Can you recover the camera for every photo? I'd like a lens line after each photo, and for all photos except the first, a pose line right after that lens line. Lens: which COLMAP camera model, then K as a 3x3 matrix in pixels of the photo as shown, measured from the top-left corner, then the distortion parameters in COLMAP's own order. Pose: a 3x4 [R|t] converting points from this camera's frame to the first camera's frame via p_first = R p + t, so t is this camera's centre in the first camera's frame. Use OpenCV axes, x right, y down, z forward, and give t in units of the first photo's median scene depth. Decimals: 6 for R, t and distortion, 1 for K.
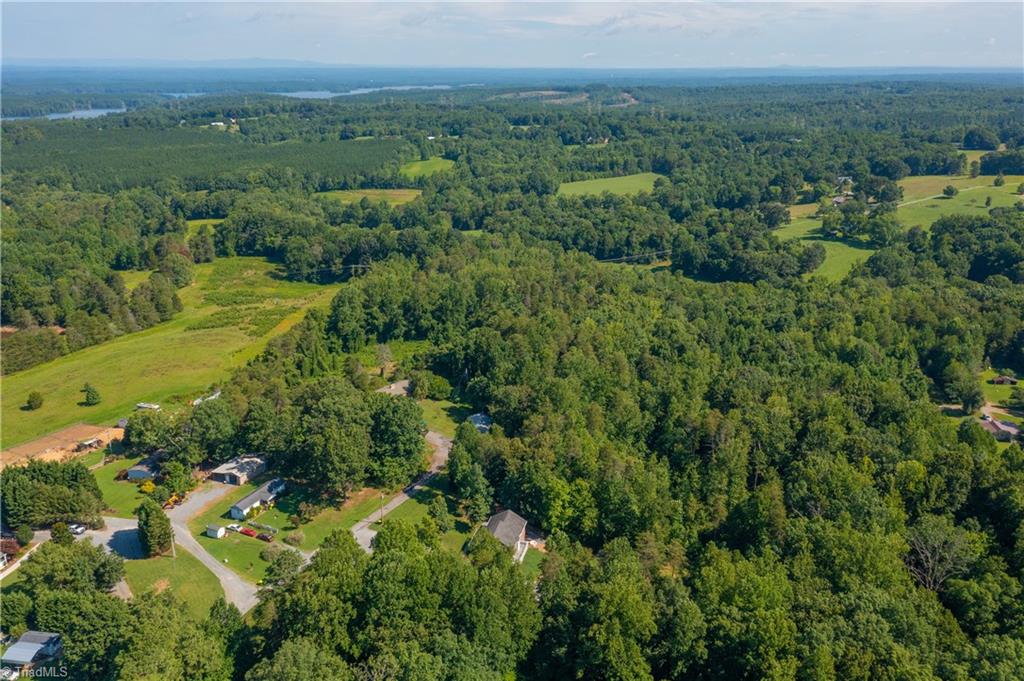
lens RADIAL K [[825.8, 0, 512.0], [0, 825.8, 340.5], [0, 0, 1]] dist [-0.005587, 0.051893]
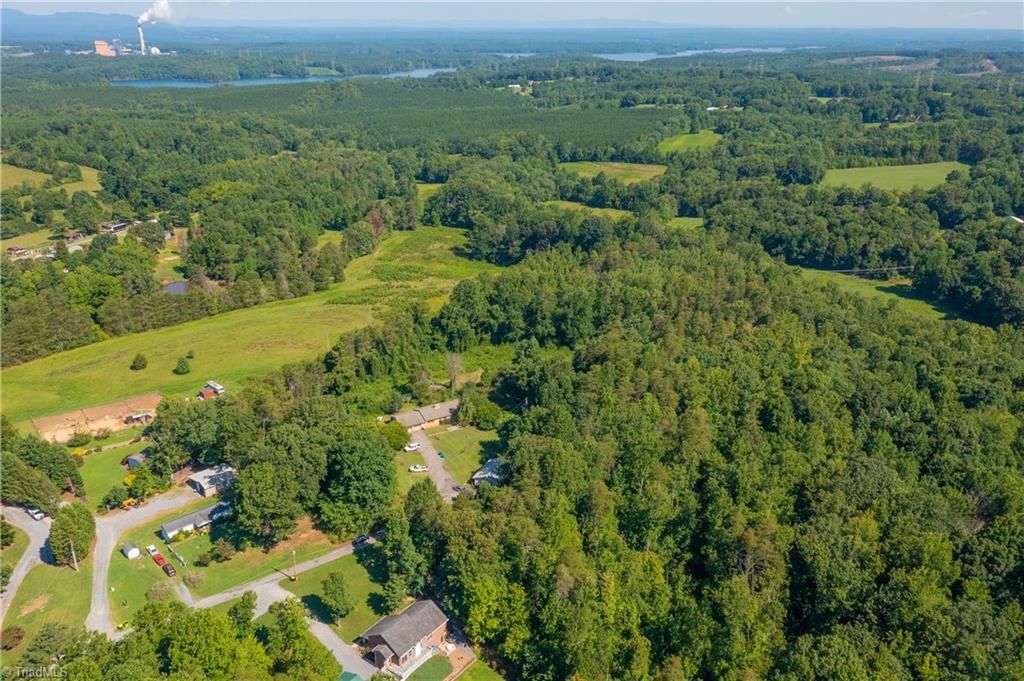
lens RADIAL K [[818.2, 0, 512.0], [0, 818.2, 340.5], [0, 0, 1]] dist [-0.006042, 0.053011]
pose [[0.925696, 0.139197, -0.351727, 0.122414], [-0.122967, 0.990065, 0.068189, -0.044858], [0.357724, -0.019872, 0.933616, 0.102051]]
